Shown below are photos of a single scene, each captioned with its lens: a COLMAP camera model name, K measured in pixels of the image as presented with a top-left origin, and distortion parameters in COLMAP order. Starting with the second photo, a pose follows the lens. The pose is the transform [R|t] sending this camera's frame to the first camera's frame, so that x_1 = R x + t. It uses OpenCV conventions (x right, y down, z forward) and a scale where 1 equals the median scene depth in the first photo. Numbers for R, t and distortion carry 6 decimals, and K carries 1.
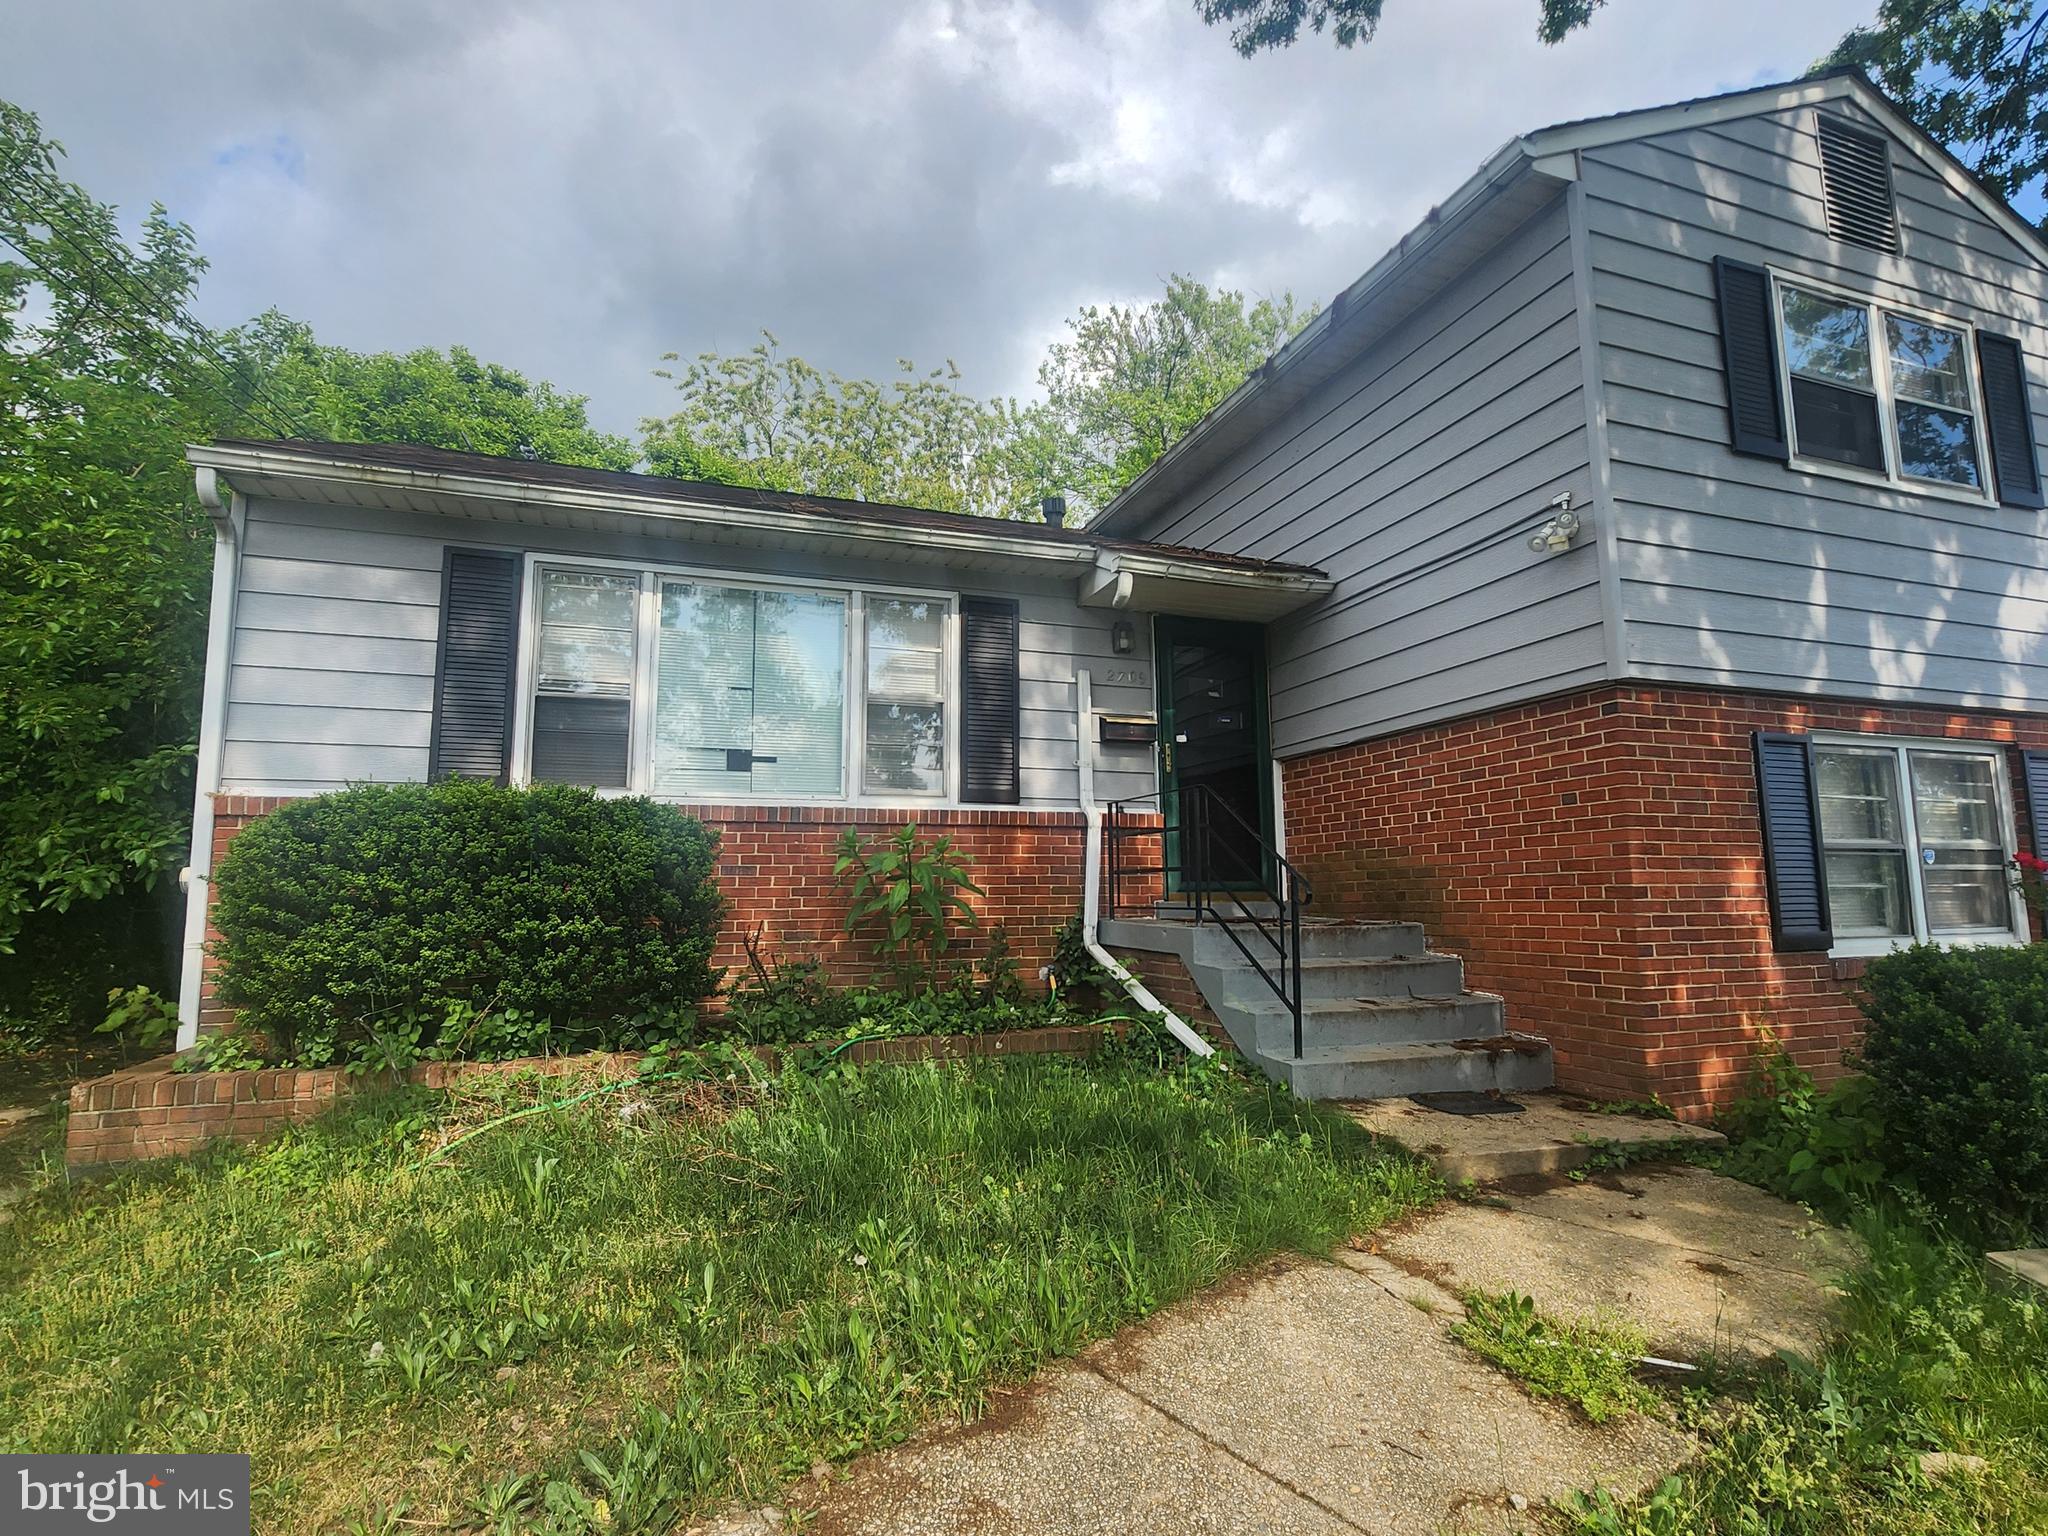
lens RADIAL K [[1030.8, 0, 1024.0], [0, 1030.8, 768.0], [0, 0, 1]] dist [0.004105, 0.000628]
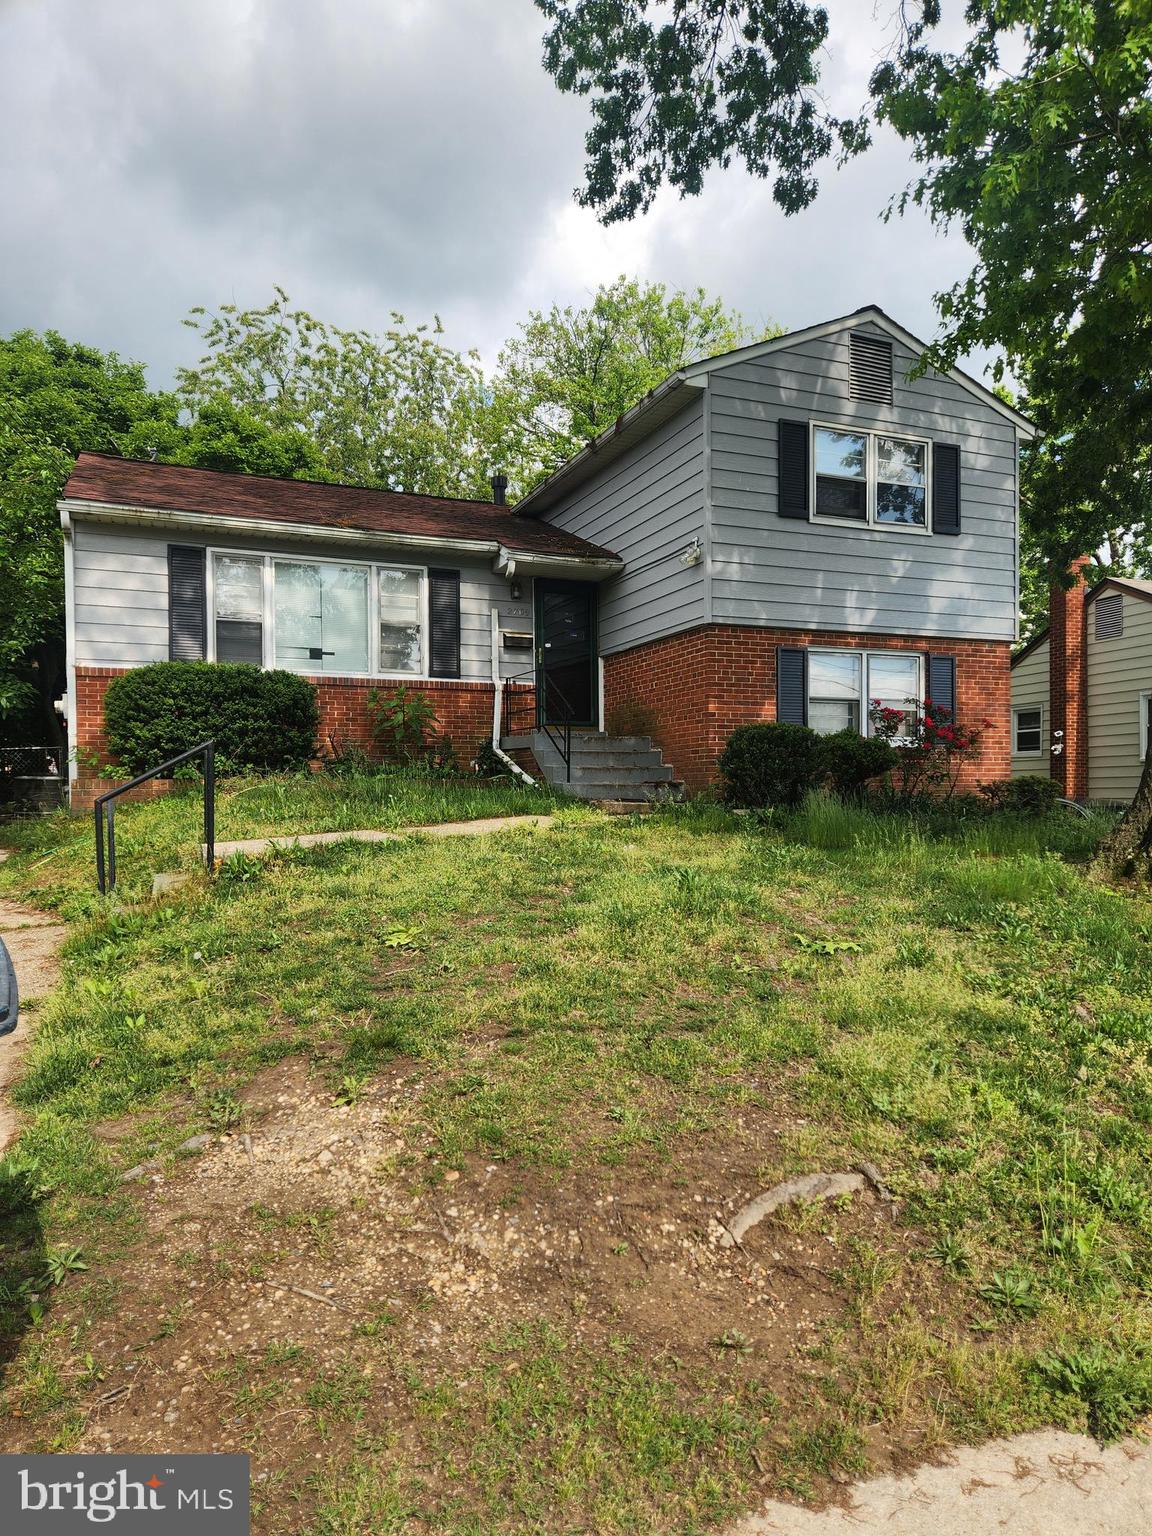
lens RADIAL K [[1027.2, 0, 577.1], [0, 1027.2, 794.5], [0, 0, 1]] dist [0.069884, -0.003088]
pose [[0.998562, 0.003392, 0.053494, 0.122188], [-0.010127, 0.991962, 0.126134, 0.005605], [-0.052636, -0.126494, 0.990570, -1.050637]]
